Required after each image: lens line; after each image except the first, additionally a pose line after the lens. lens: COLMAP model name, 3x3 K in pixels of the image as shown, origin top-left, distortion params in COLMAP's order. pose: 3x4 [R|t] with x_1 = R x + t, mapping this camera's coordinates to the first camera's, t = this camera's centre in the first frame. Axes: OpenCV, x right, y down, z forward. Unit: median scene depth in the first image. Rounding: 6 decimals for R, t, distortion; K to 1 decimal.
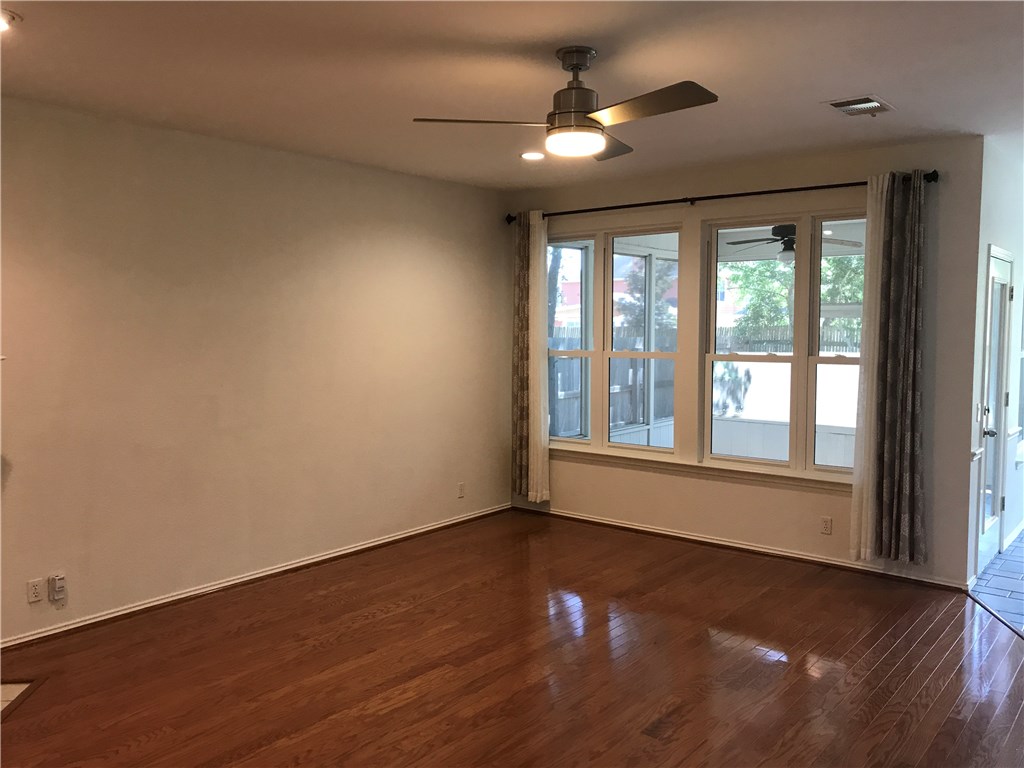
lens RADIAL K [[834.2, 0, 512.0], [0, 834.2, 384.0], [0, 0, 1]] dist [0.024478, -0.022381]
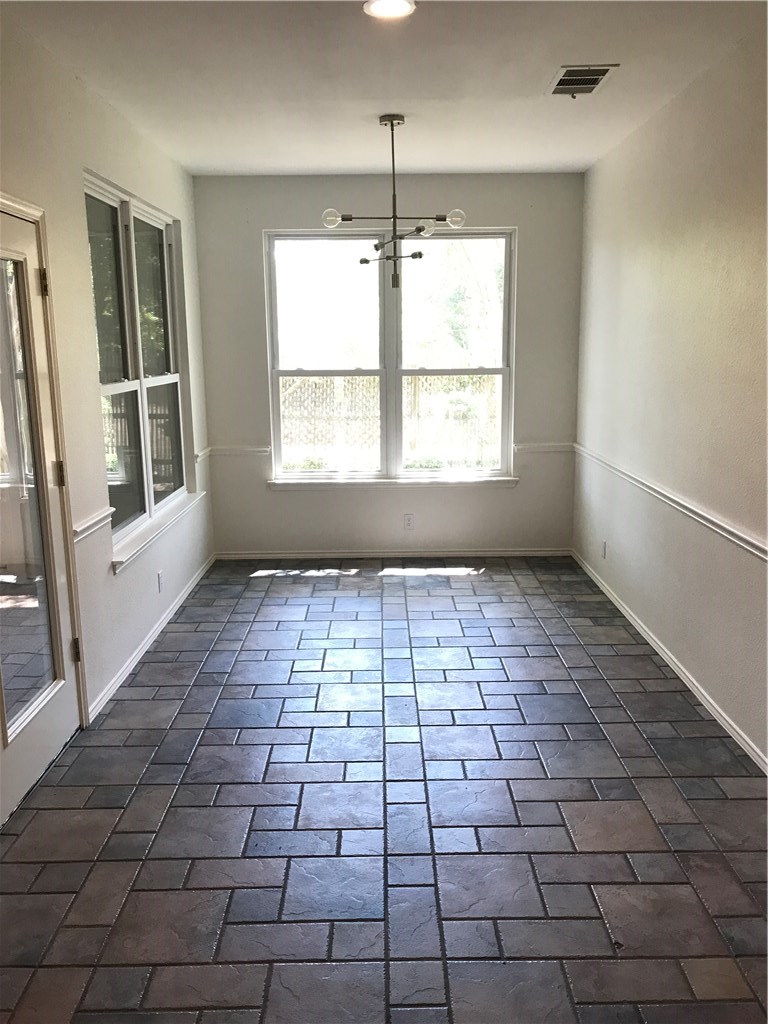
lens RADIAL K [[820.6, 0, 379.8], [0, 820.6, 505.3], [0, 0, 1]] dist [0.115805, -0.237791]
pose [[0.776086, -0.133449, 0.616345, 0.434106], [0.058979, 0.988429, 0.139748, -0.028129], [-0.627863, -0.072105, 0.774977, 0.455046]]
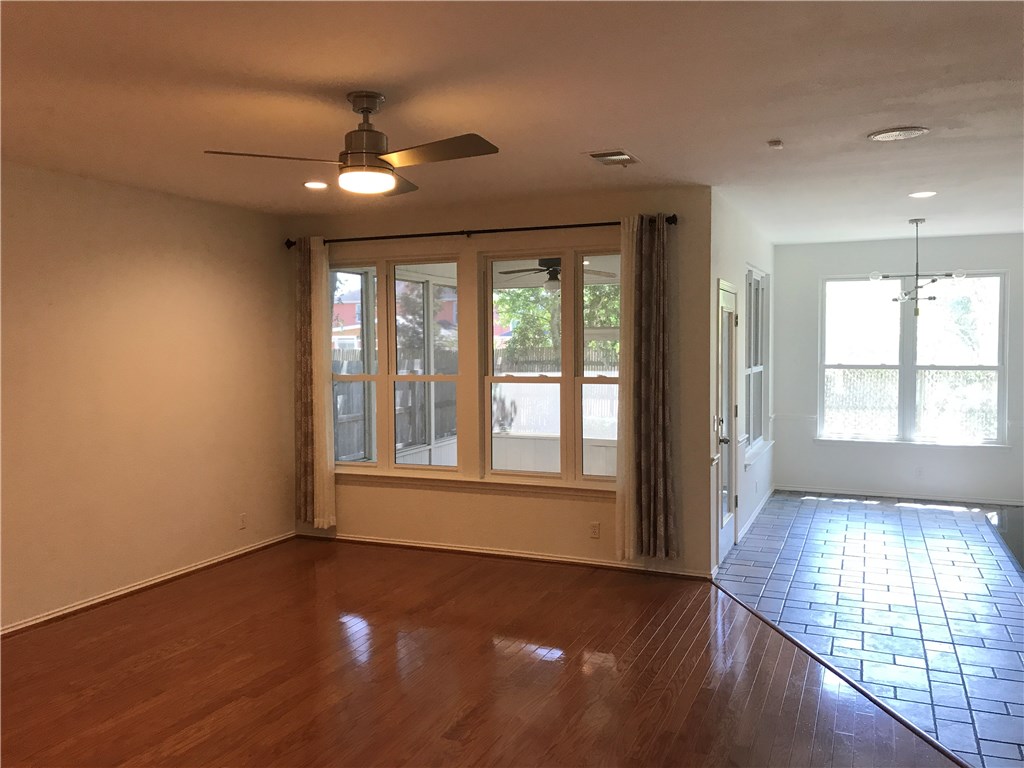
lens RADIAL K [[834.2, 0, 512.0], [0, 834.2, 384.0], [0, 0, 1]] dist [0.024478, -0.022381]
pose [[0.962699, -0.020403, 0.269804, -0.022718], [0.027278, 0.999391, -0.021759, -0.002758], [-0.269195, 0.028307, 0.962669, -0.034701]]
